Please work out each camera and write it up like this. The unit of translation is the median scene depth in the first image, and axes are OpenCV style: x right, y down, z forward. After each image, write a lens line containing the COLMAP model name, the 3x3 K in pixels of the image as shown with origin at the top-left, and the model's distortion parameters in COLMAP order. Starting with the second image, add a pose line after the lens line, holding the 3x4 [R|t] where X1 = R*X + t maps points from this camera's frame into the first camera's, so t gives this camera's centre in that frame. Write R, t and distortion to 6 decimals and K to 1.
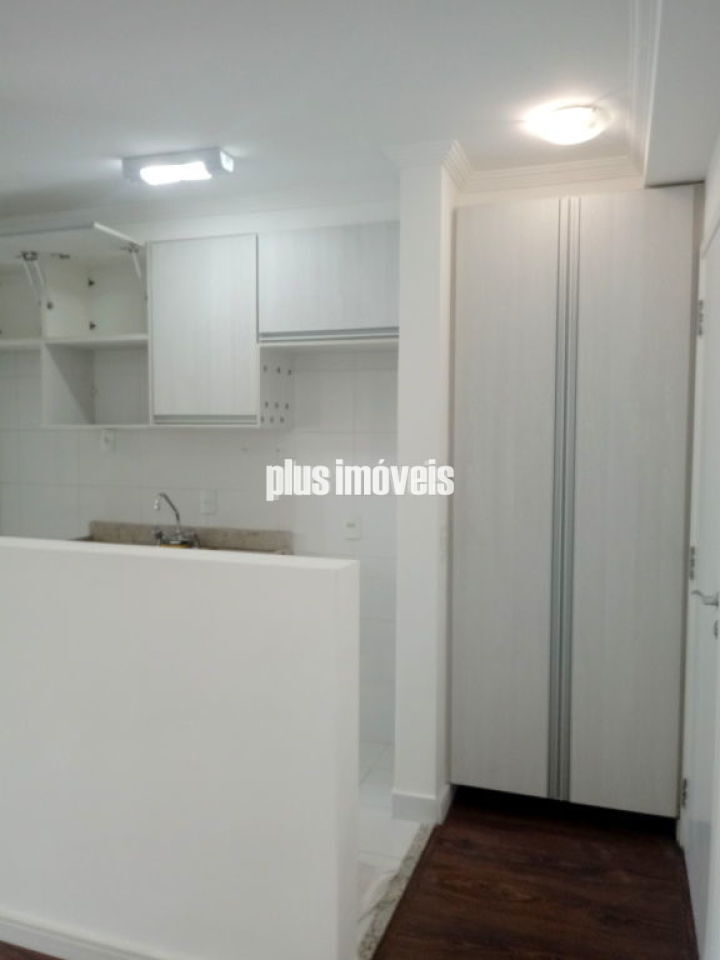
lens RADIAL K [[780.1, 0, 360.4], [0, 780.1, 479.5], [0, 0, 1]] dist [0.020548, -0.055123]
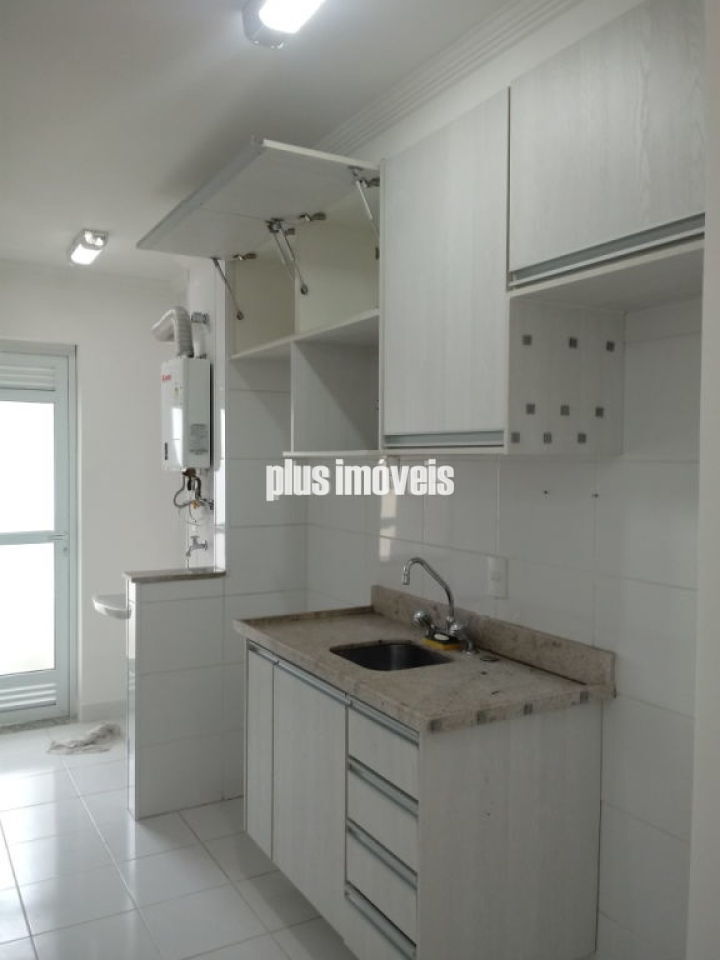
lens RADIAL K [[780.1, 0, 359.5], [0, 780.1, 483.0], [0, 0, 1]] dist [0.020548, -0.055123]
pose [[0.757668, 0.015287, -0.652461, 0.126707], [-0.034886, 0.999245, -0.017099, -0.032319], [0.651707, 0.035718, 0.757630, 0.509021]]
